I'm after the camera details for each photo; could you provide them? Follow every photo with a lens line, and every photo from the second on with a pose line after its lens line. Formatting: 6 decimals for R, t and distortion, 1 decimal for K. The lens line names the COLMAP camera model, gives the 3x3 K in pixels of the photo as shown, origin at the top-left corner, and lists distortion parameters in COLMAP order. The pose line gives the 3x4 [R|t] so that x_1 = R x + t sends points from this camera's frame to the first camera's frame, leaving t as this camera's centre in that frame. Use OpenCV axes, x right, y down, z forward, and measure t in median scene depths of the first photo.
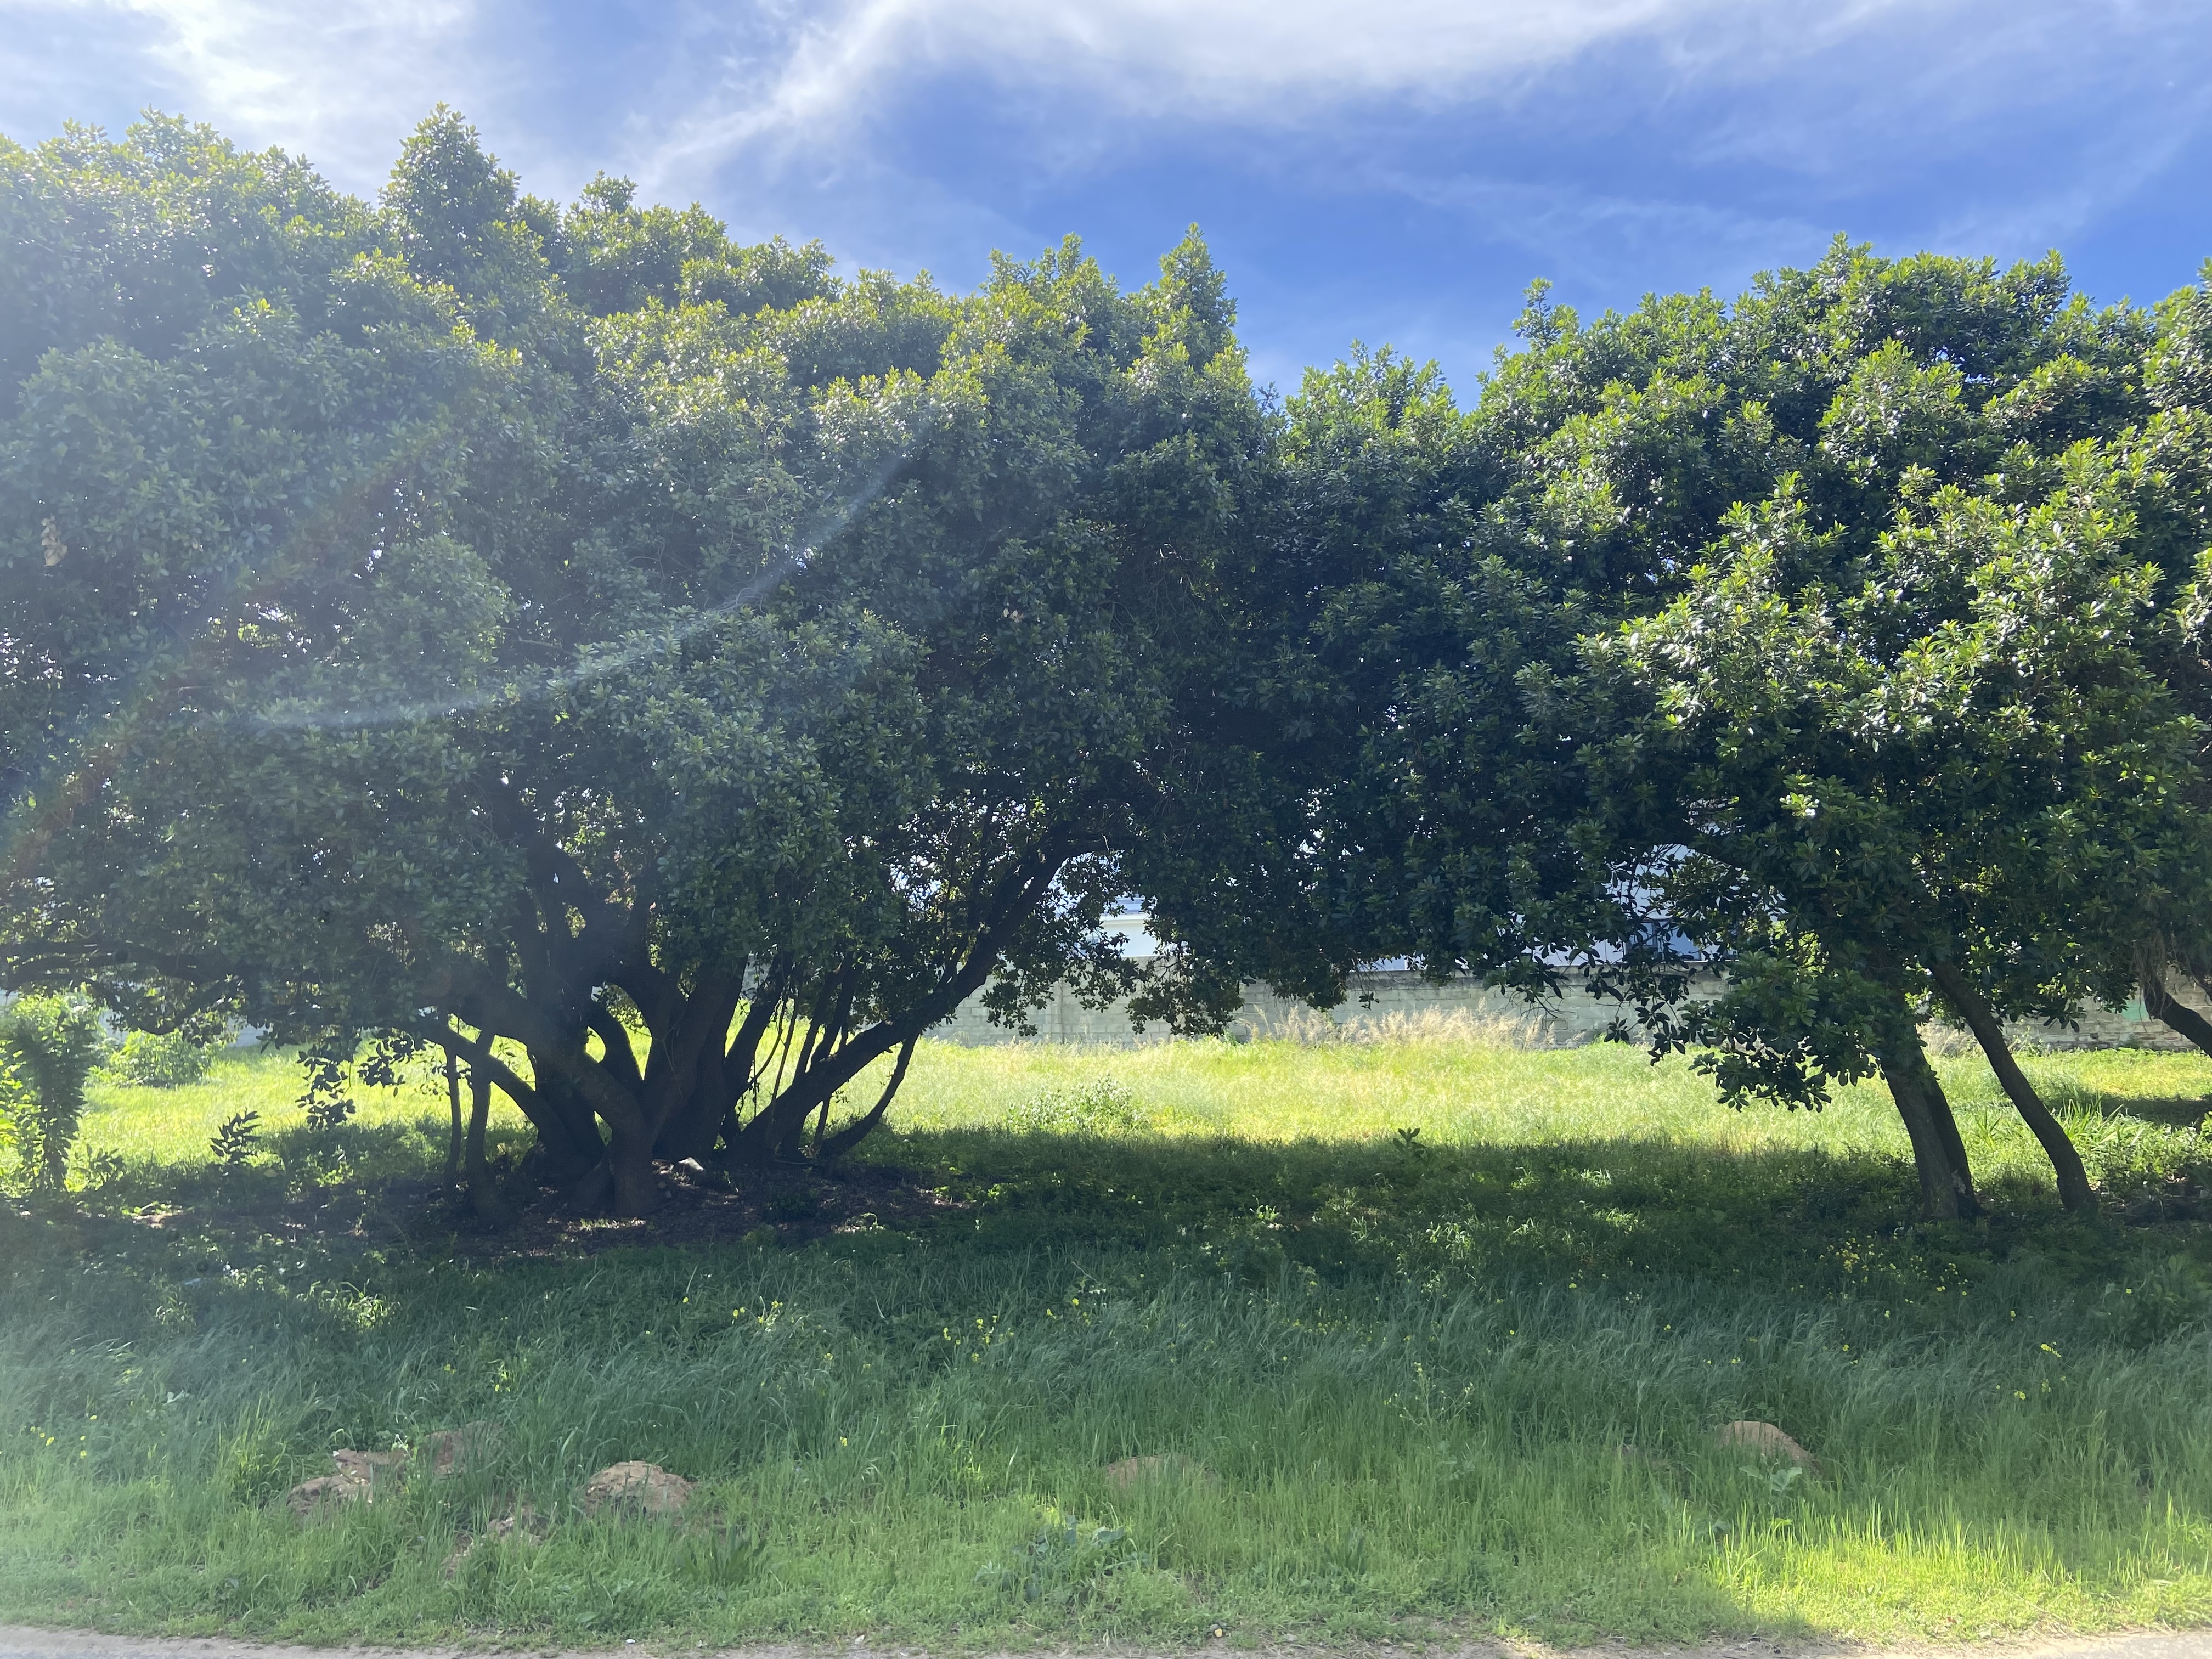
lens RADIAL K [[1615.7, 0, 1093.8], [0, 1615.7, 818.6], [0, 0, 1]] dist [0.040803, -0.057199]
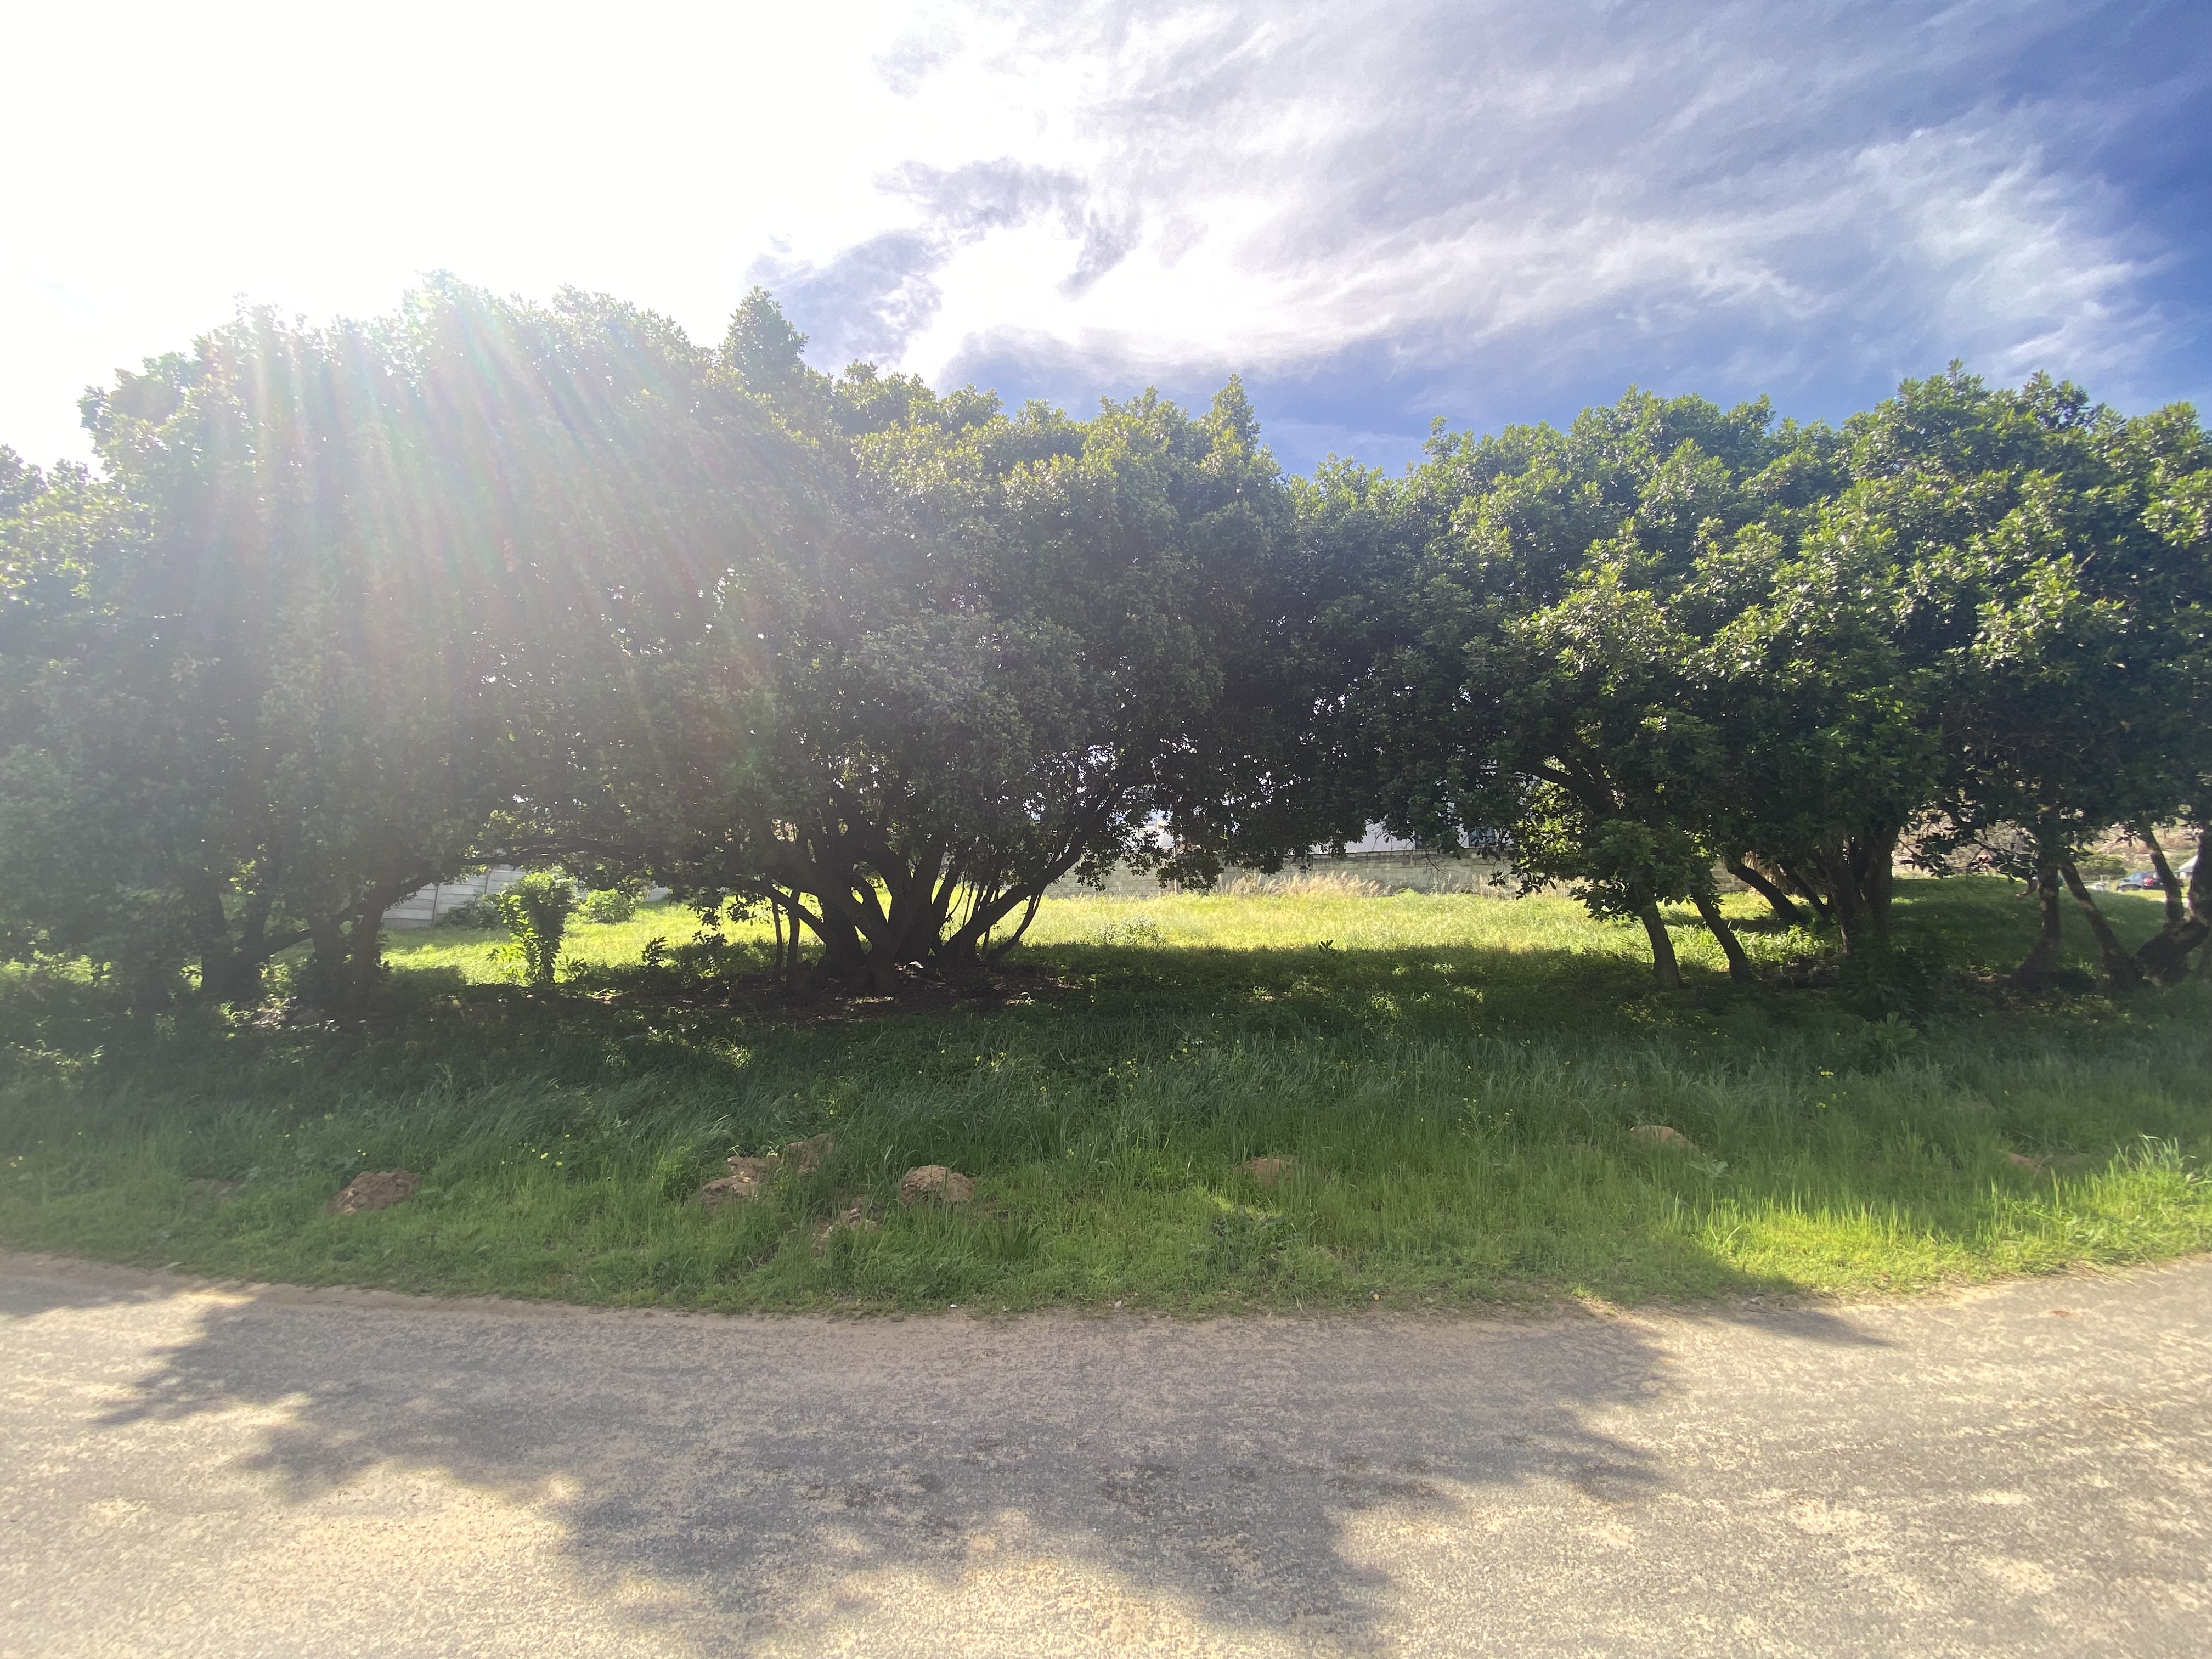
lens RADIAL K [[865.6, 0, 1102.8], [0, 865.6, 835.1], [0, 0, 1]] dist [-0.006845, -0.004222]
pose [[0.999961, -0.008453, 0.002373, -0.079101], [0.008282, 0.997887, 0.064446, 0.029021], [-0.002913, -0.064424, 0.997918, 0.147095]]
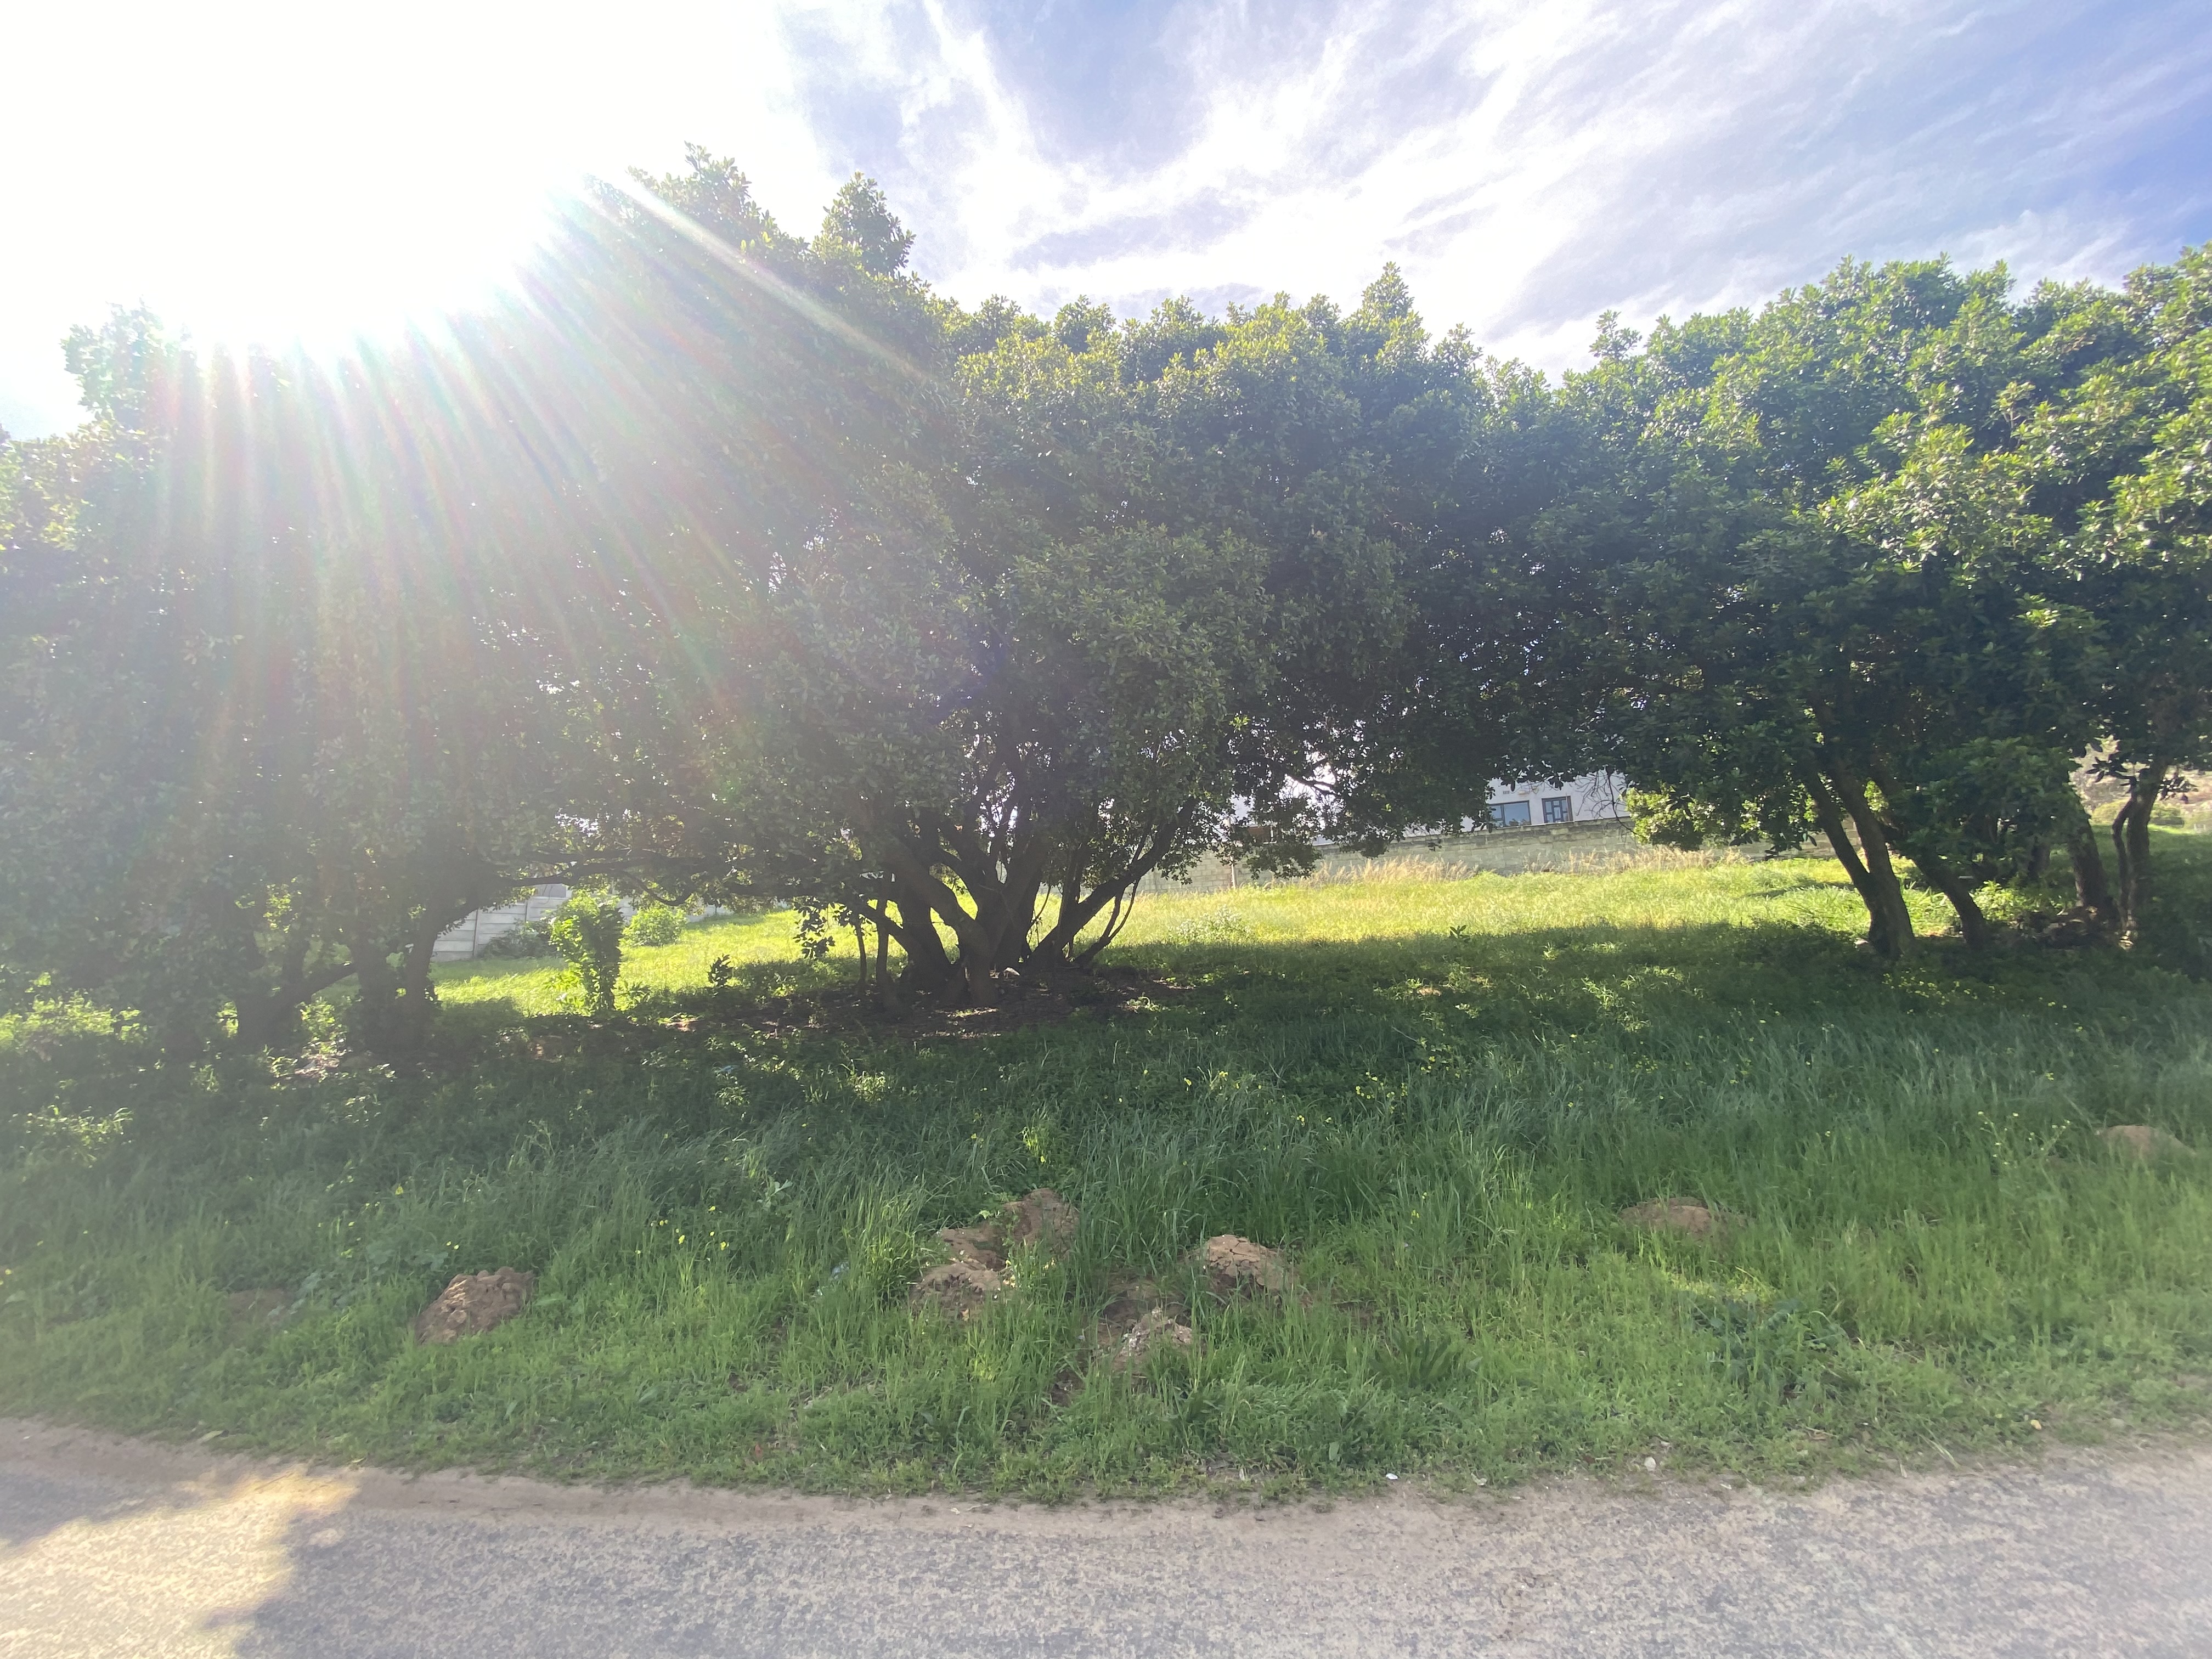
lens RADIAL K [[865.6, 0, 1100.8], [0, 865.6, 836.4], [0, 0, 1]] dist [-0.006845, -0.004222]
pose [[0.998186, -0.057464, -0.017978, -0.212108], [0.058455, 0.996449, 0.060606, 0.057523], [0.014431, -0.061547, 0.998000, 0.276213]]
